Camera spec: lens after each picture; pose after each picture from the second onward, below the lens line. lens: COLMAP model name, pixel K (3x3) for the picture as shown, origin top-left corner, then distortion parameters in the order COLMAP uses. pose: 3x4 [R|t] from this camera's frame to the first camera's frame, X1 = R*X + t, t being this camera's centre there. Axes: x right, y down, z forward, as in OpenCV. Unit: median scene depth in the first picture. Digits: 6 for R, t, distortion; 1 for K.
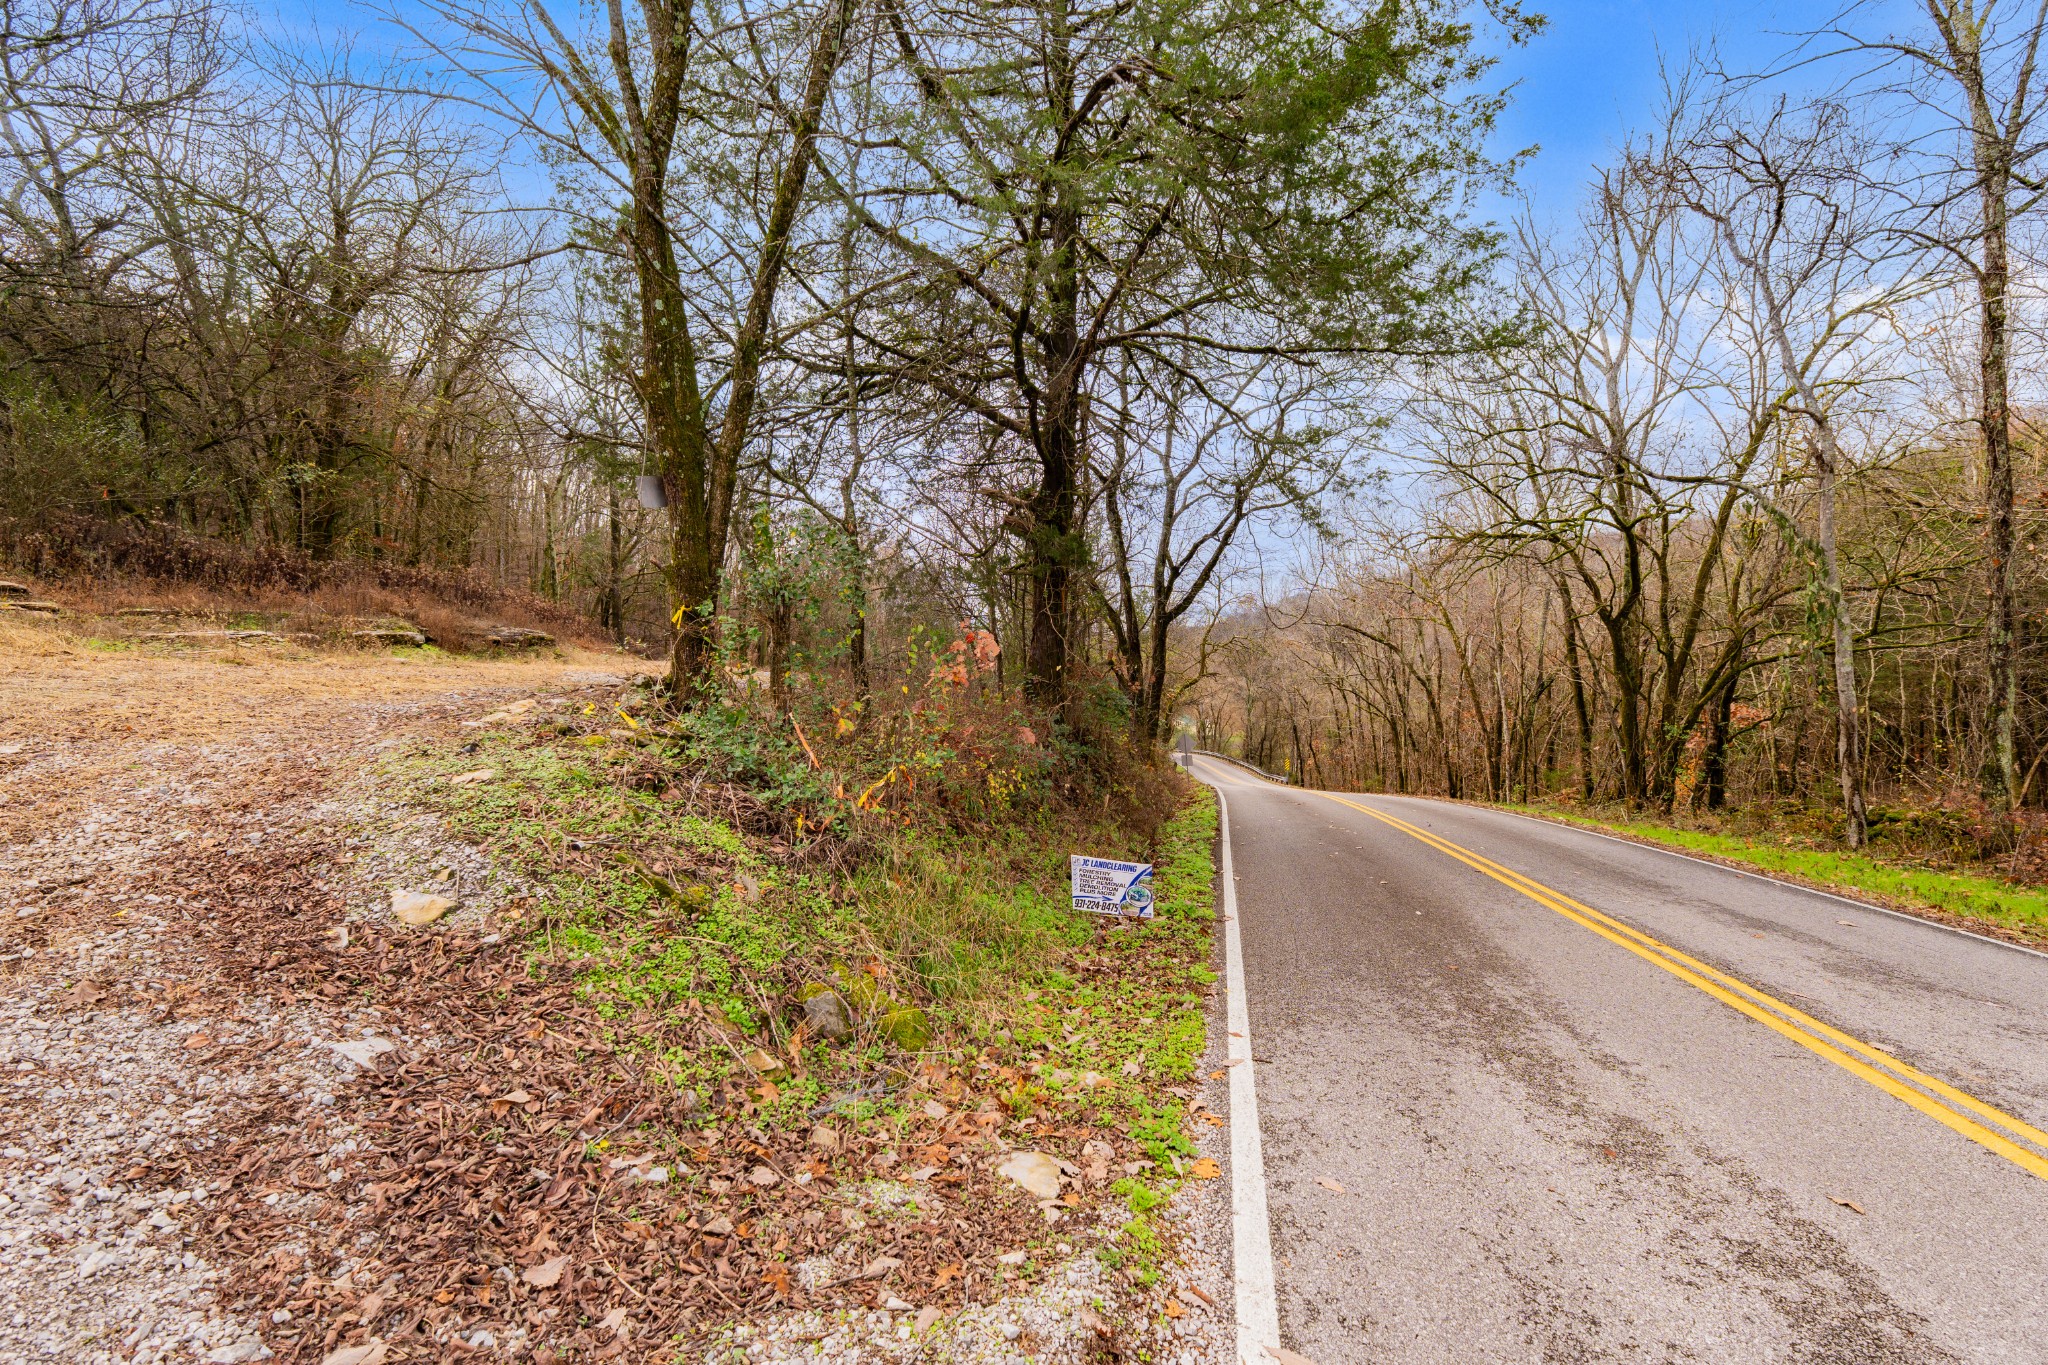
lens RADIAL K [[859.6, 0, 1030.9], [0, 859.6, 680.5], [0, 0, 1]] dist [-0.002026, 0.000067]
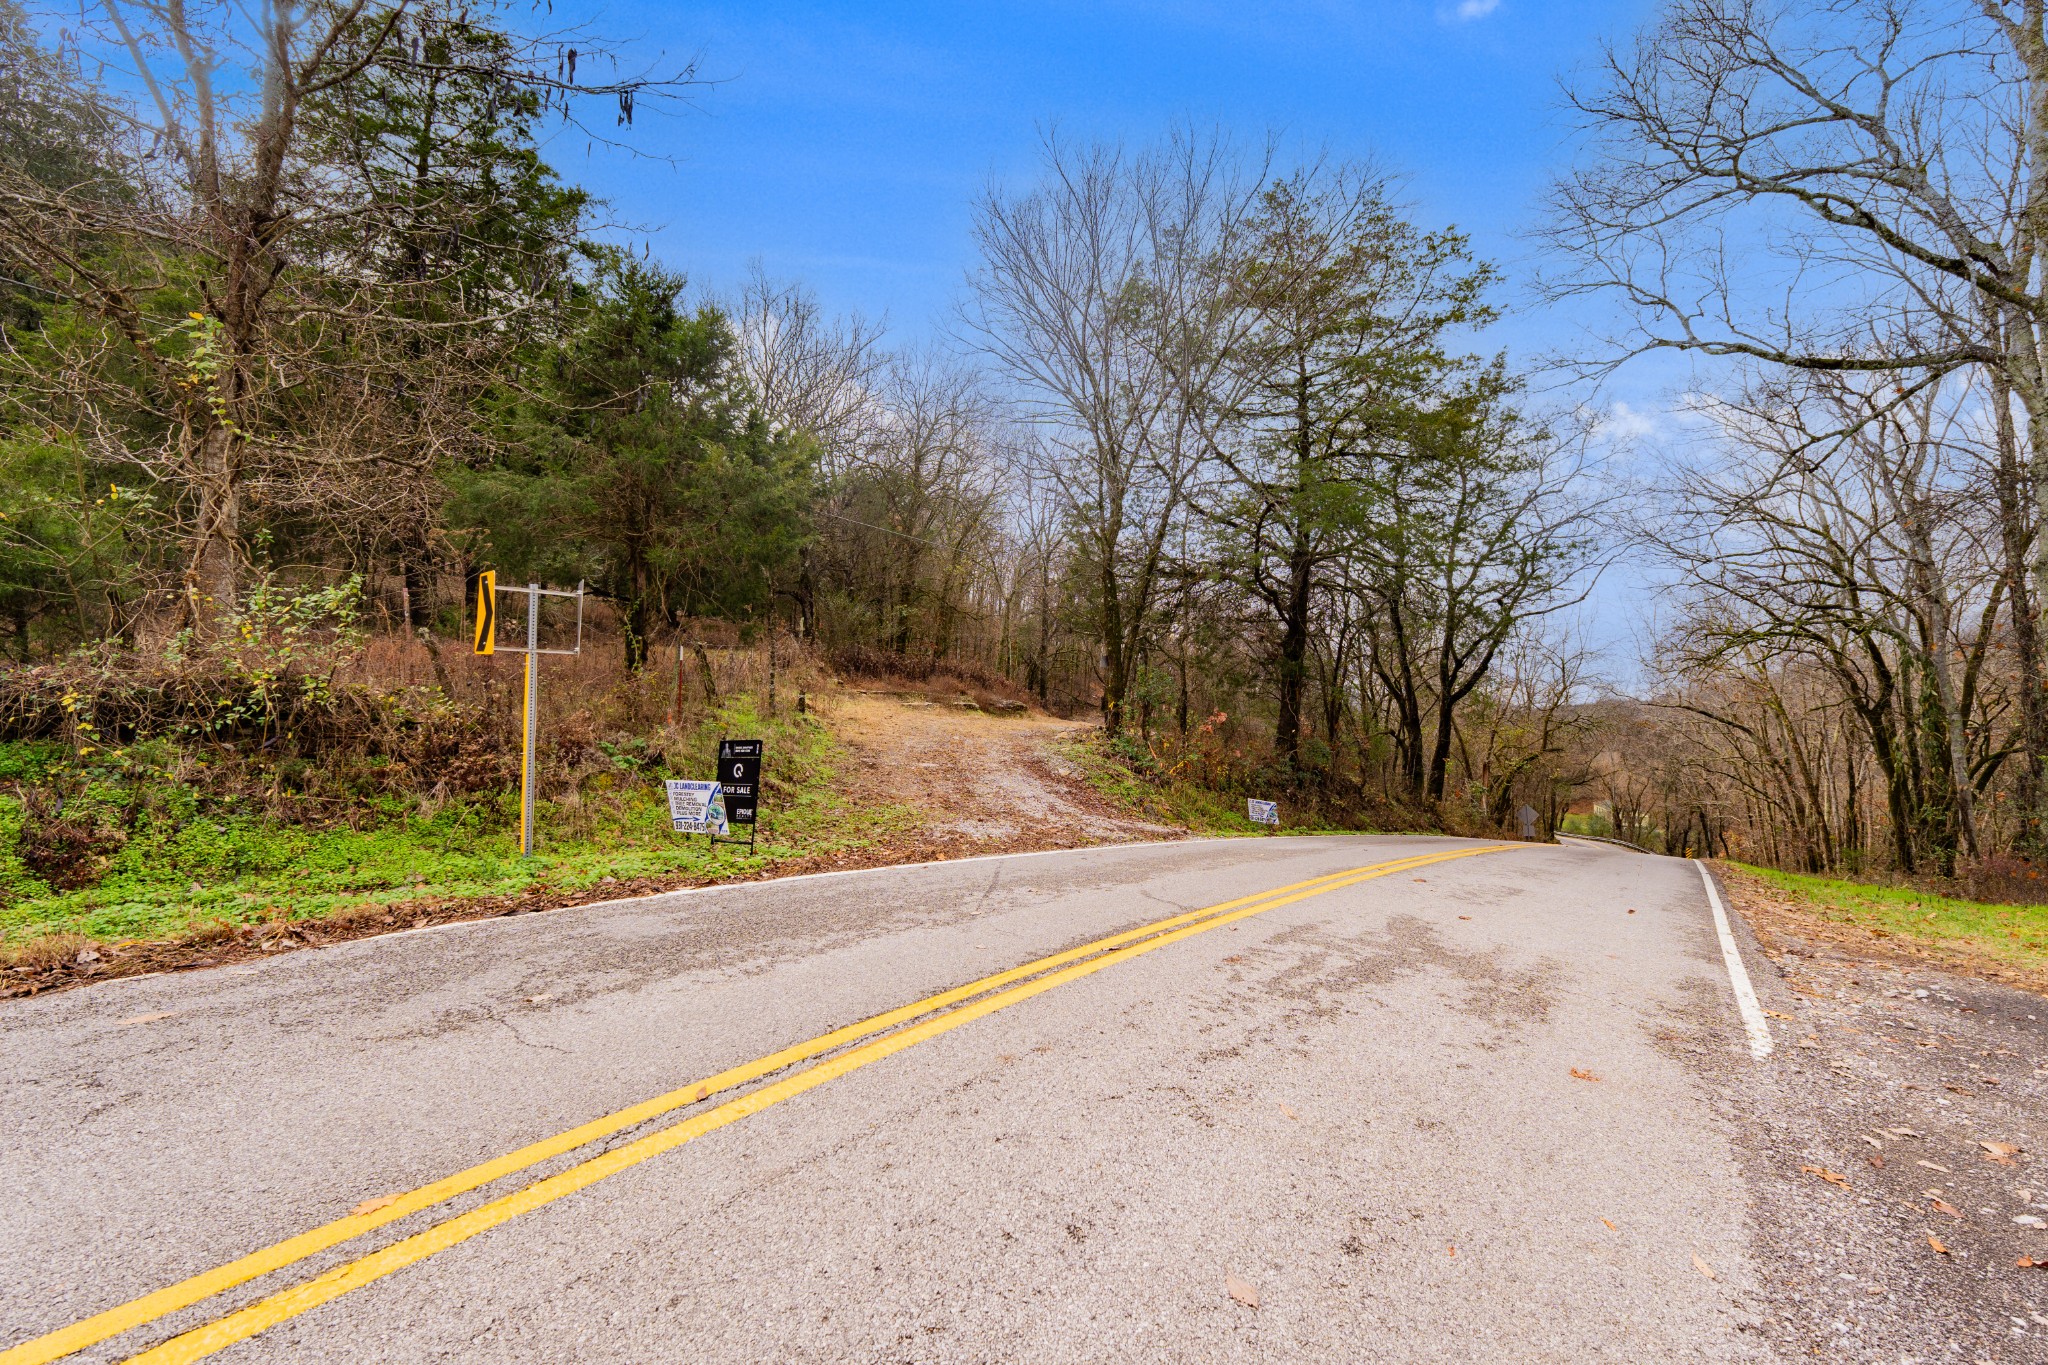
lens RADIAL K [[859.6, 0, 1030.9], [0, 859.6, 680.5], [0, 0, 1]] dist [-0.002026, 0.000067]
pose [[0.905915, 0.009802, -0.423347, 0.562377], [-0.042667, 0.996757, -0.068223, 0.050156], [0.421305, 0.079867, 0.903395, -1.717699]]
